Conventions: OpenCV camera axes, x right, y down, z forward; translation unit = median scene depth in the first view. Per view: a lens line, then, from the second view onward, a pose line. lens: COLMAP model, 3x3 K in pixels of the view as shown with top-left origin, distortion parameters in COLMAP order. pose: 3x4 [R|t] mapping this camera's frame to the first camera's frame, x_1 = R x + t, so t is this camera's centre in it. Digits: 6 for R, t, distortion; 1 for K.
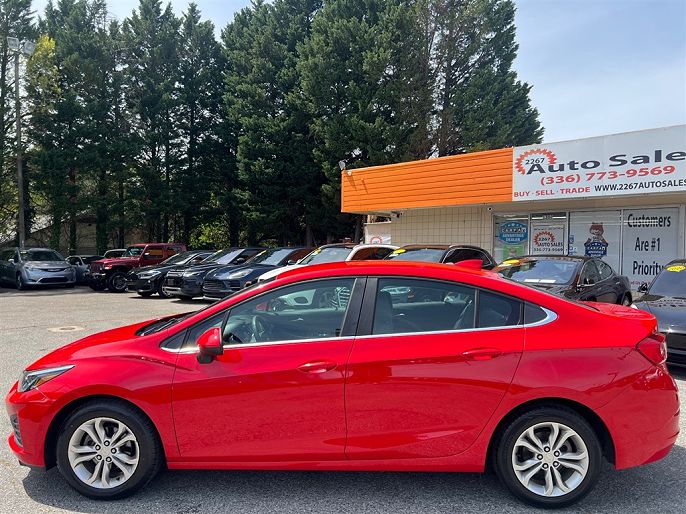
lens RADIAL K [[535.8, 0, 343.2], [0, 535.8, 256.9], [0, 0, 1]] dist [0.042863, -0.047093]
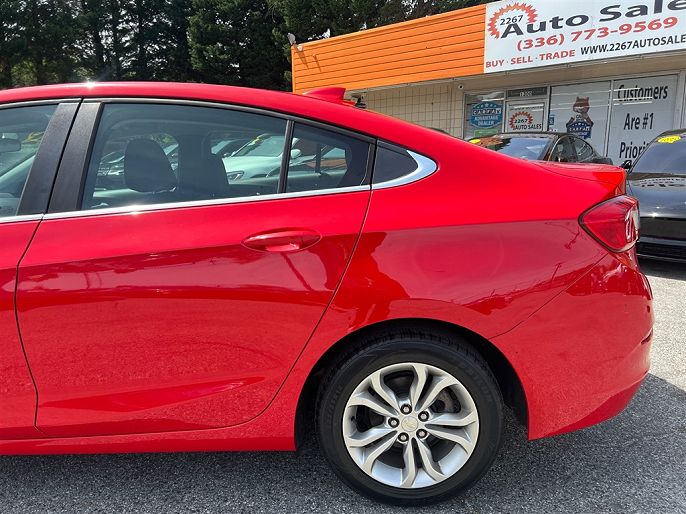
lens RADIAL K [[535.8, 0, 352.1], [0, 535.8, 265.2], [0, 0, 1]] dist [0.042863, -0.047093]
pose [[0.999353, -0.026541, 0.024285, 0.093630], [0.021558, 0.982246, 0.186356, 0.032920], [-0.028800, -0.185711, 0.982182, 0.147490]]
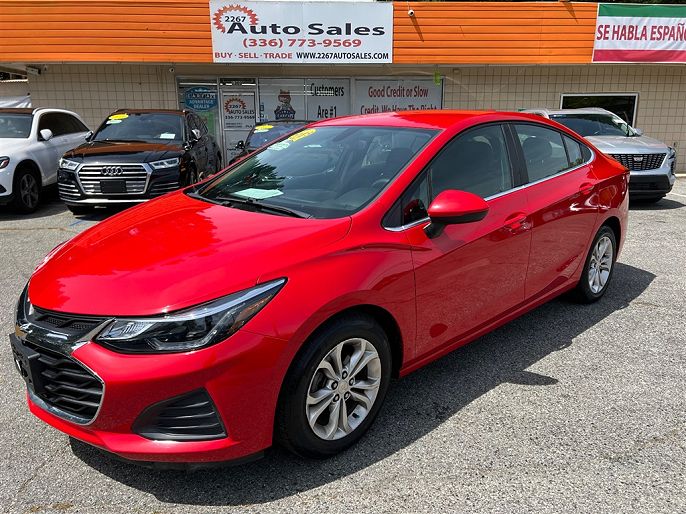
lens RADIAL K [[535.8, 0, 347.5], [0, 535.8, 260.1], [0, 0, 1]] dist [0.042863, -0.047093]
pose [[0.682347, -0.183974, 0.707500, -0.284304], [0.016957, 0.971538, 0.236278, 0.013961], [-0.730832, -0.149226, 0.666045, 0.181126]]
